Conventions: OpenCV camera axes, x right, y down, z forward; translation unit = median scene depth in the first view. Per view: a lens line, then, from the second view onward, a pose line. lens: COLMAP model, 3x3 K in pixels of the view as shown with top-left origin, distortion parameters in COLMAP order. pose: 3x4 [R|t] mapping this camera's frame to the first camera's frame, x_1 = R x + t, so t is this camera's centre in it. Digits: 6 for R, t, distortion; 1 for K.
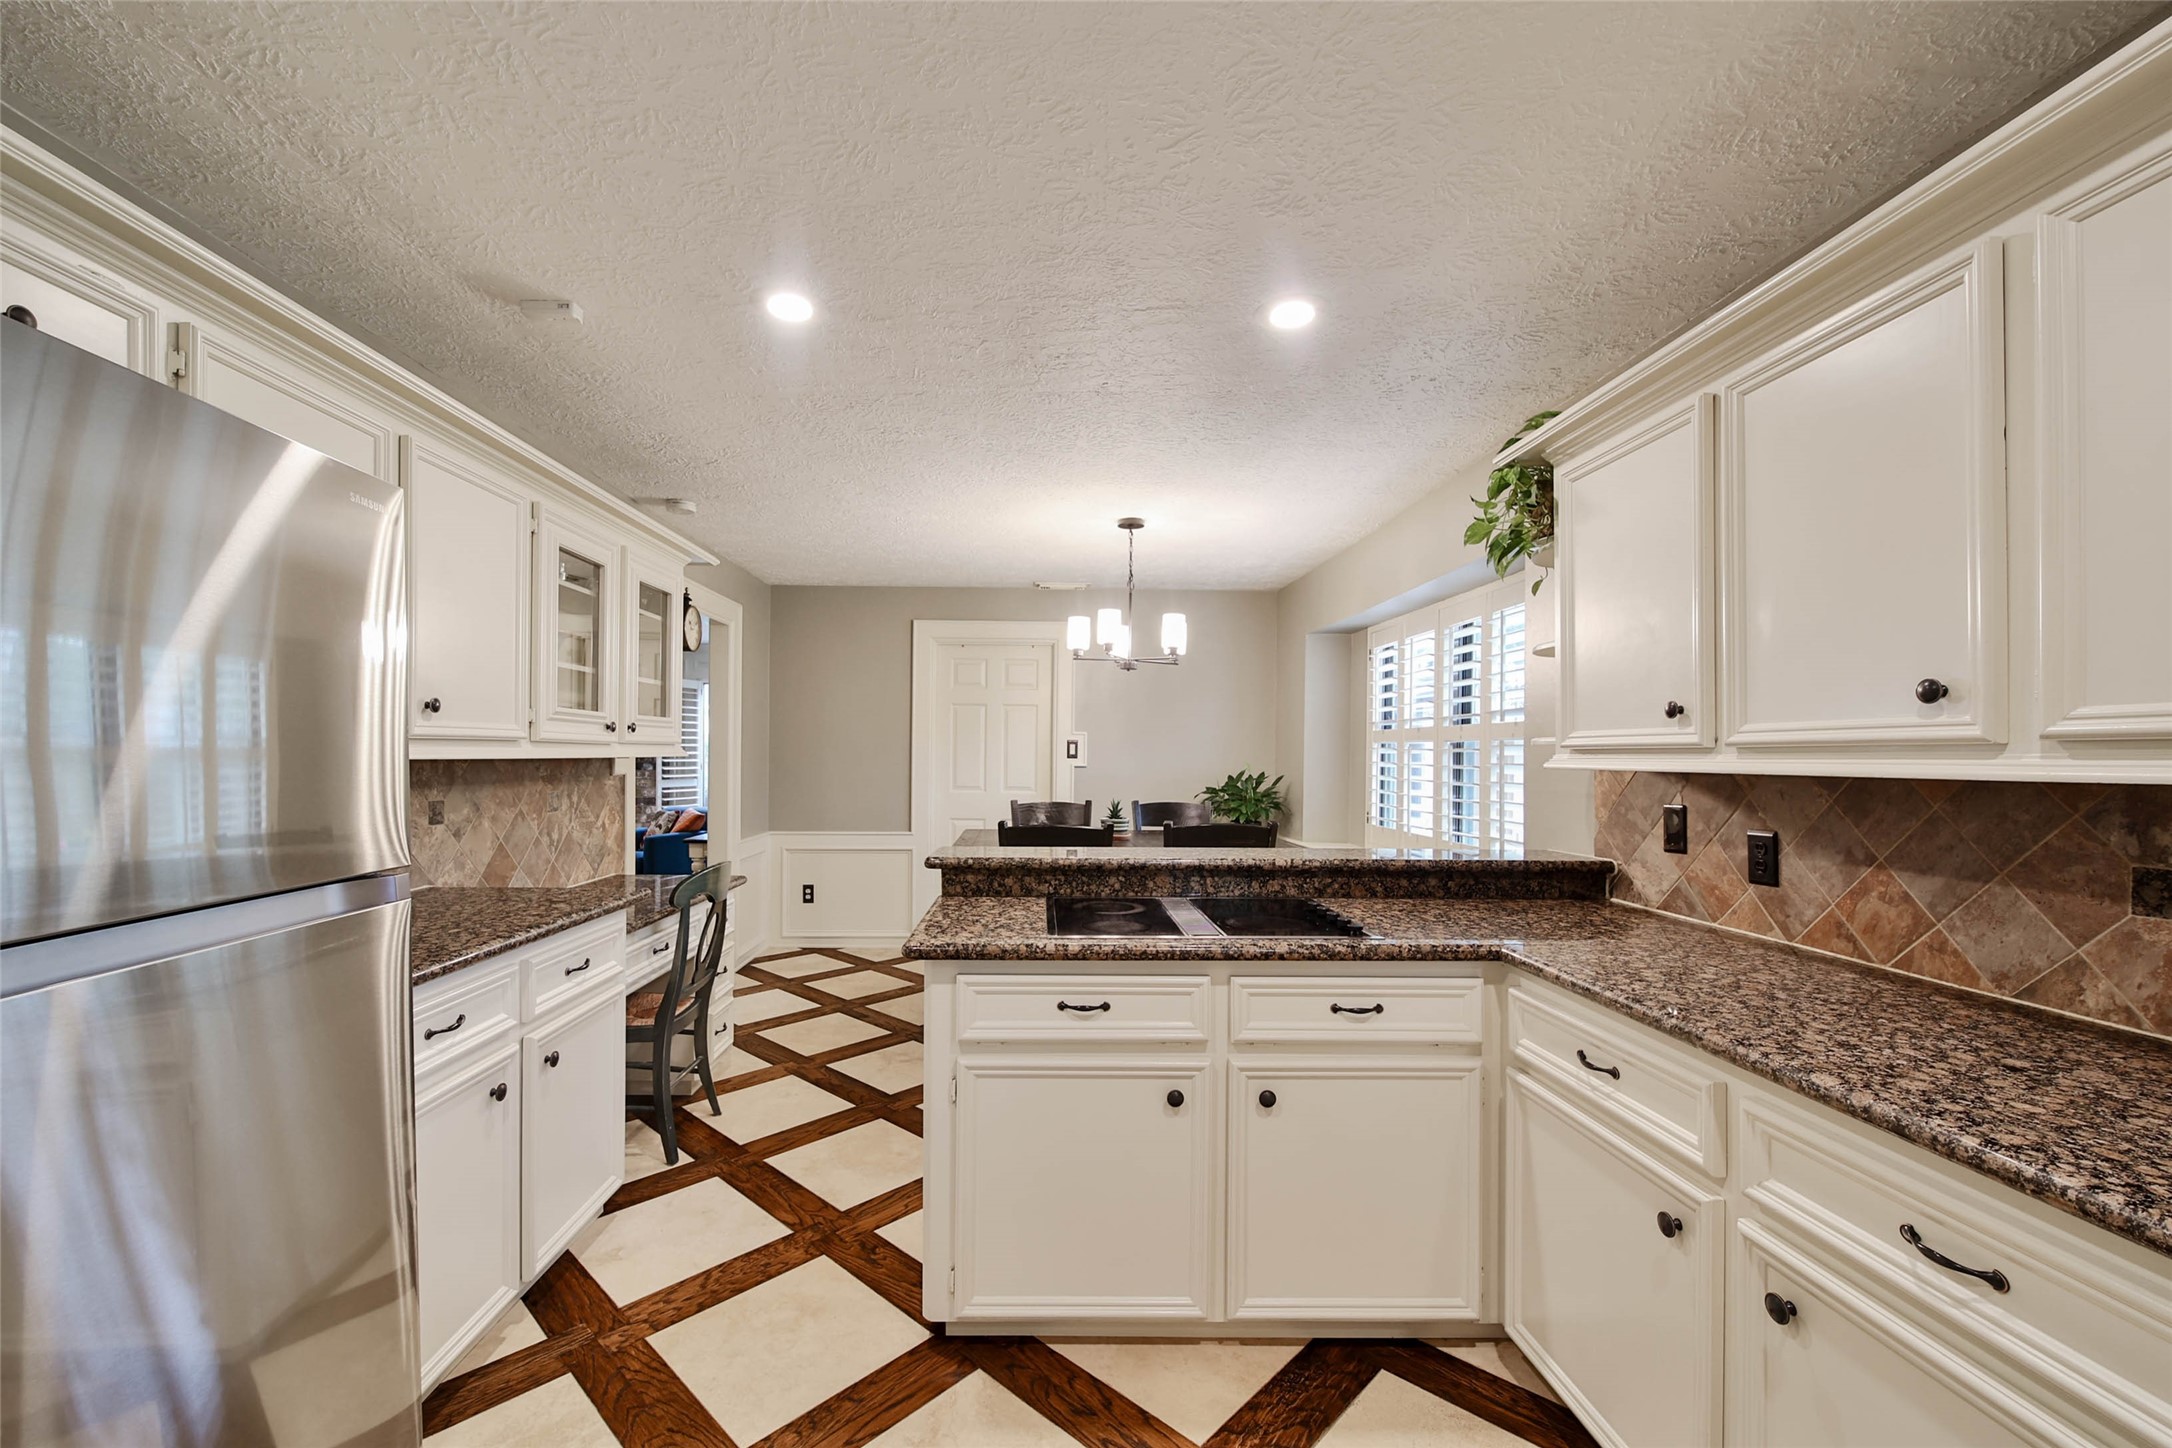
lens RADIAL K [[876.5, 0, 1035.5], [0, 876.5, 749.8], [0, 0, 1]] dist [-0.008396, -0.000094]
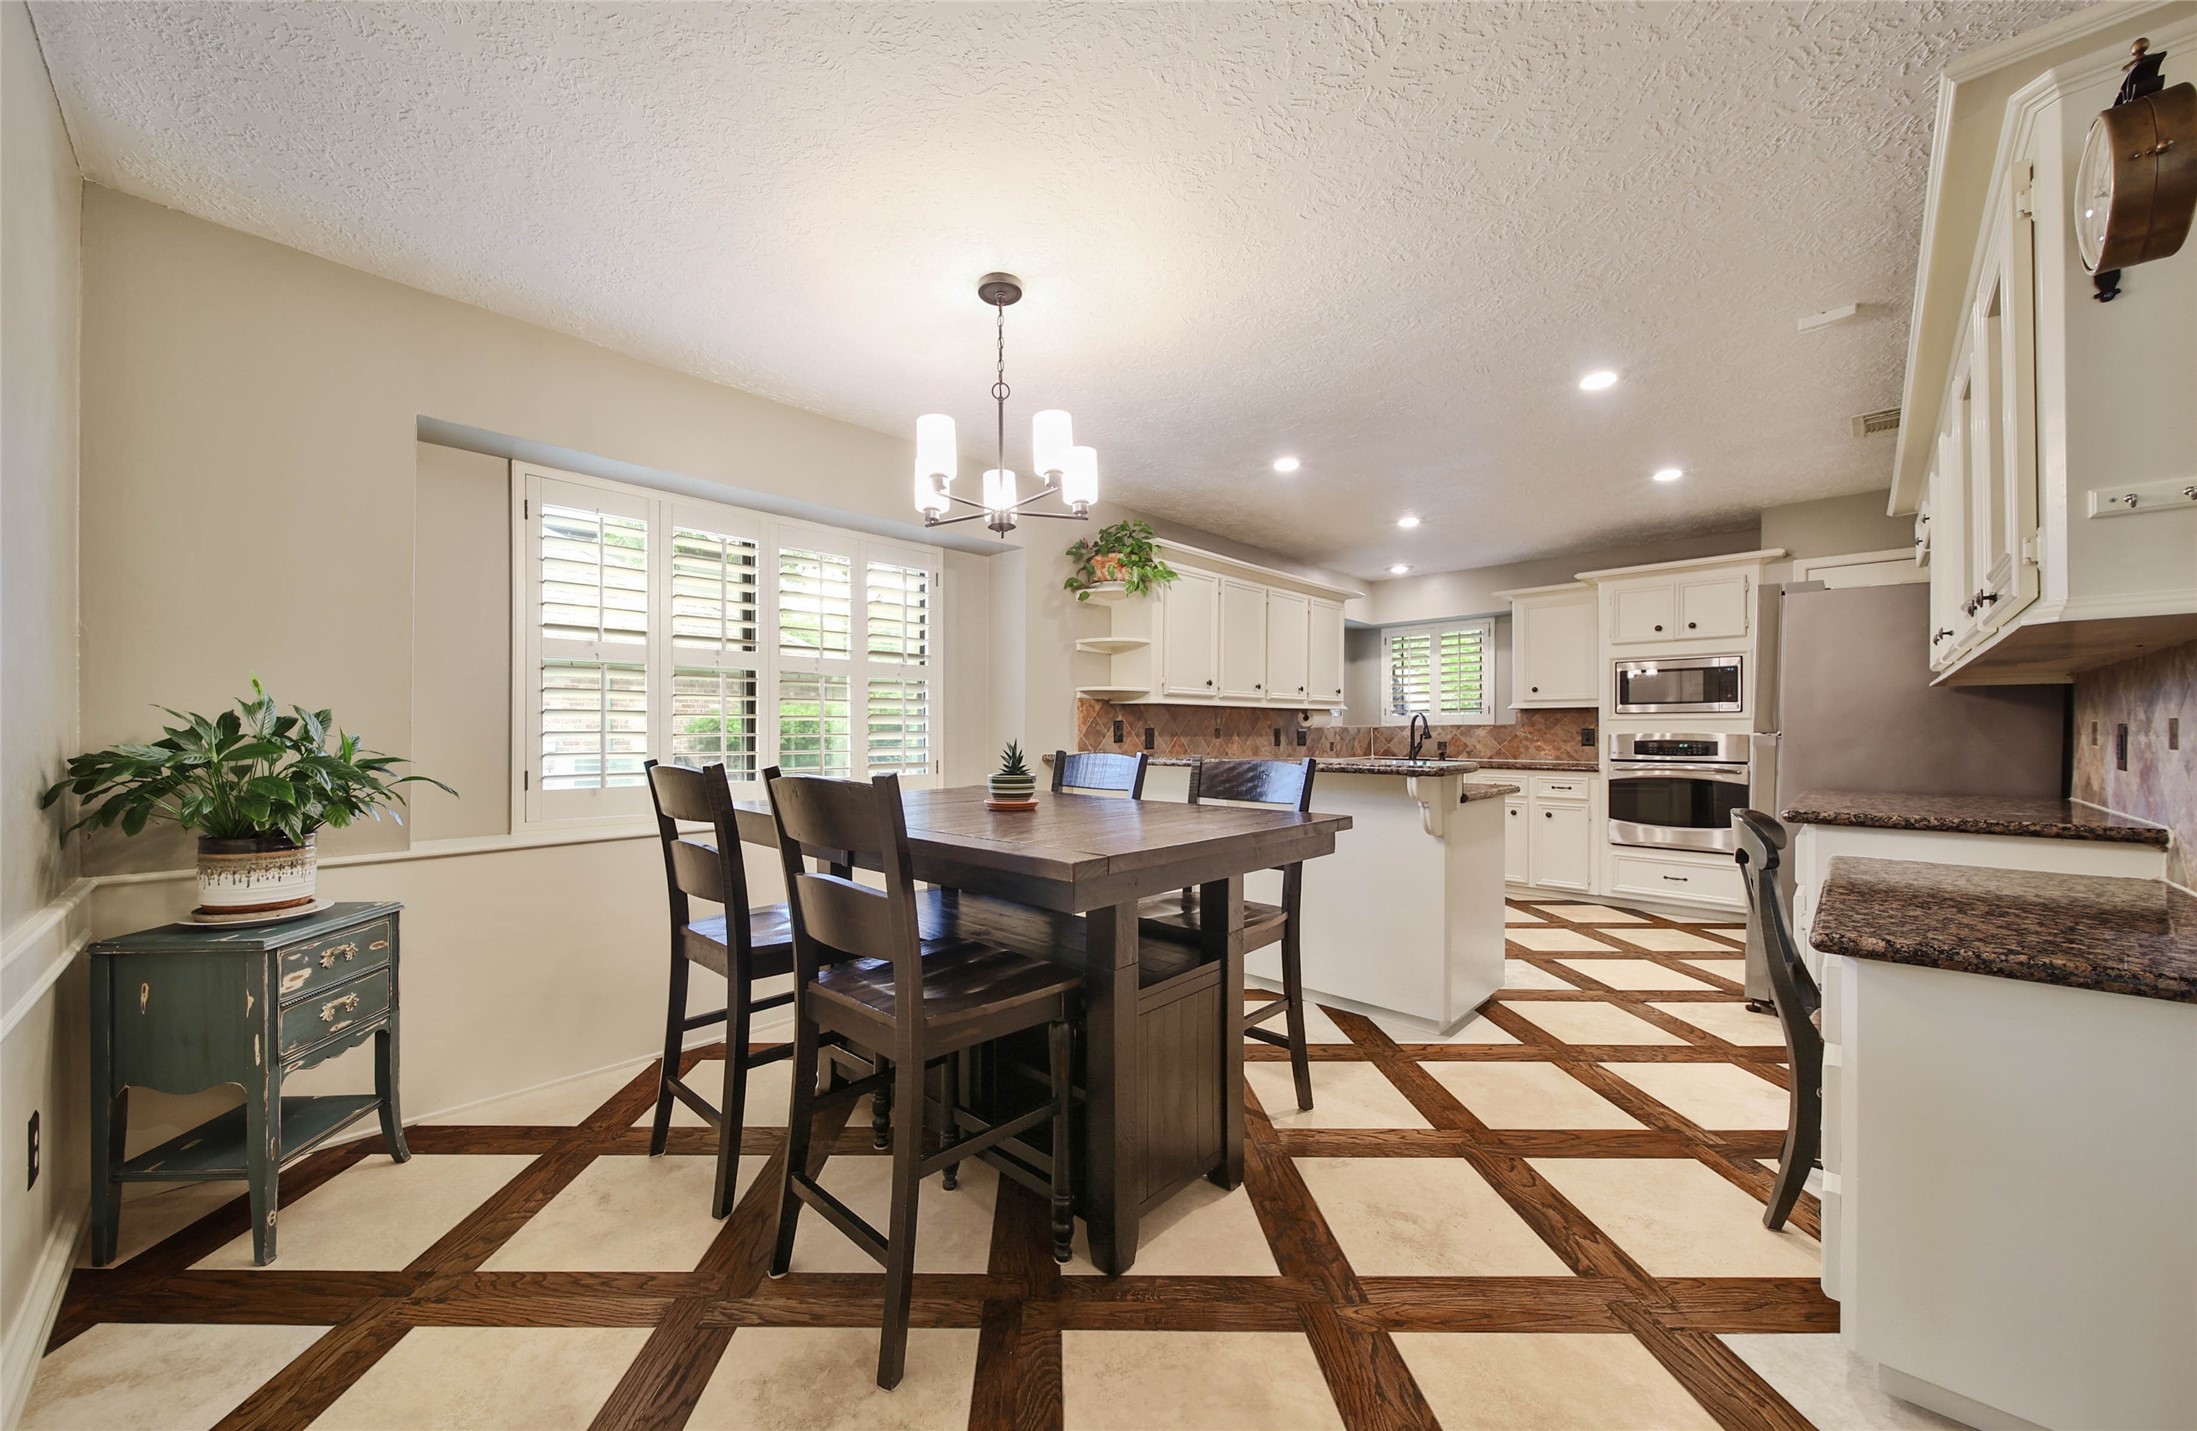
lens RADIAL K [[789.7, 0, 1065.6], [0, 789.7, 731.1], [0, 0, 1]] dist [0.000602, 0.000069]
pose [[-0.709689, -0.006660, 0.704484, -0.593902], [-0.009155, 0.999958, 0.000231, 0.094190], [-0.704456, -0.006286, -0.709720, 2.598212]]
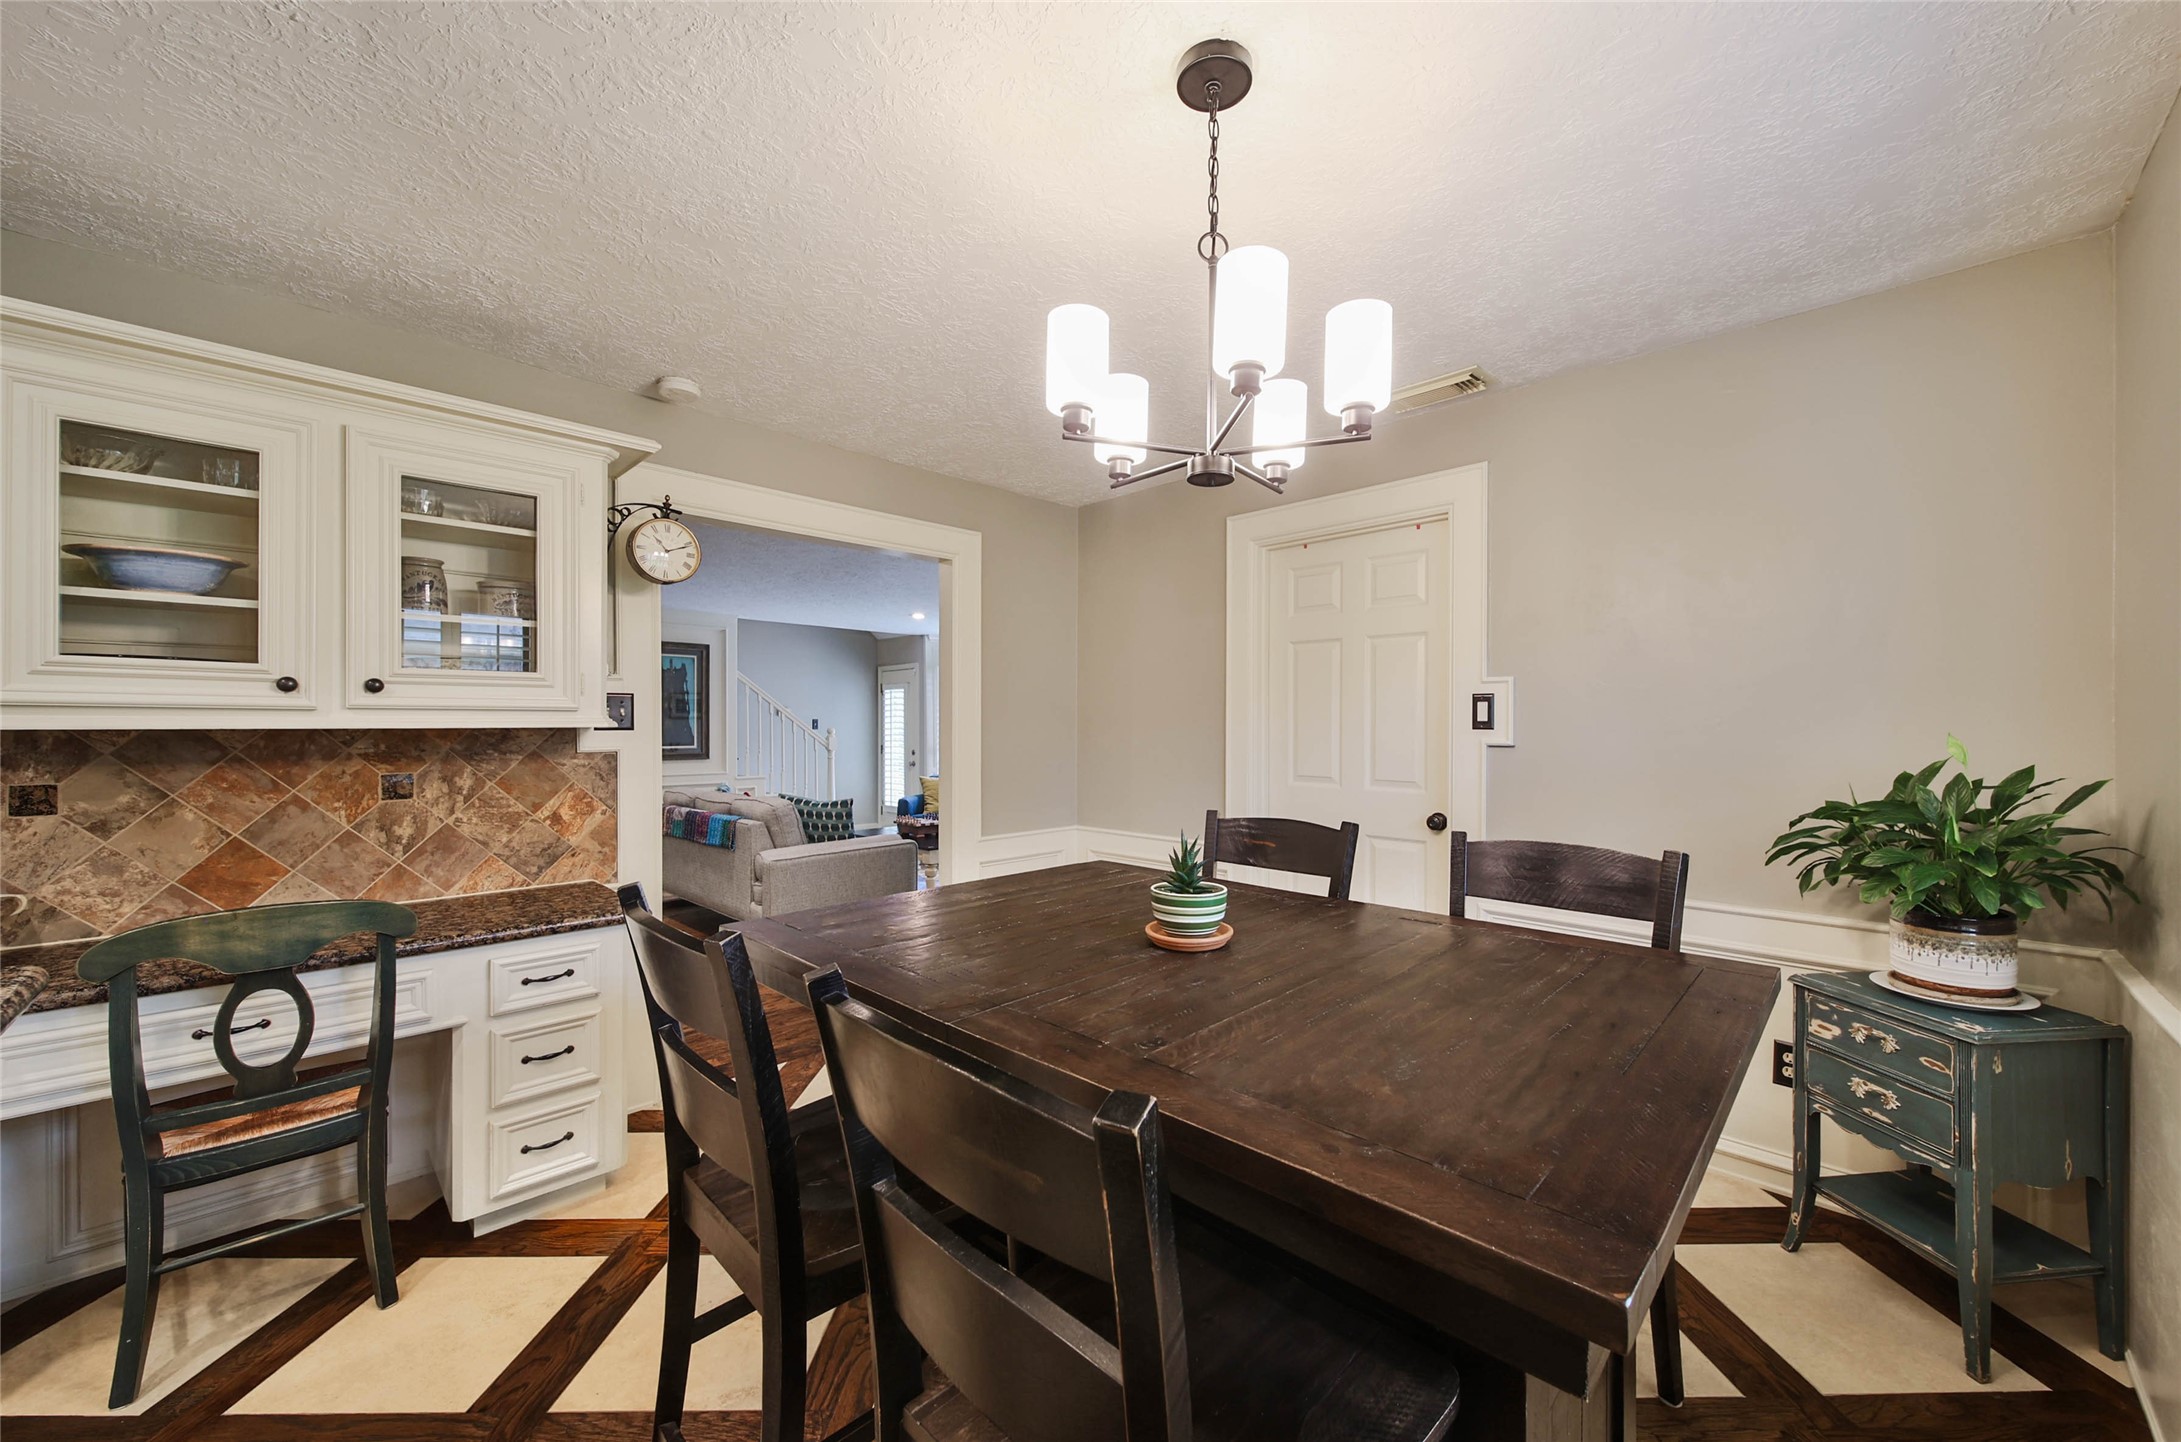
lens RADIAL K [[808.9, 0, 1096.8], [0, 808.9, 727.5], [0, 0, 1]] dist [0.000283, -0.000083]
pose [[0.715598, -0.006442, -0.698483, 0.578259], [0.008346, 0.999965, -0.000671, 0.020083], [0.698463, -0.005350, 0.715626, 1.381993]]
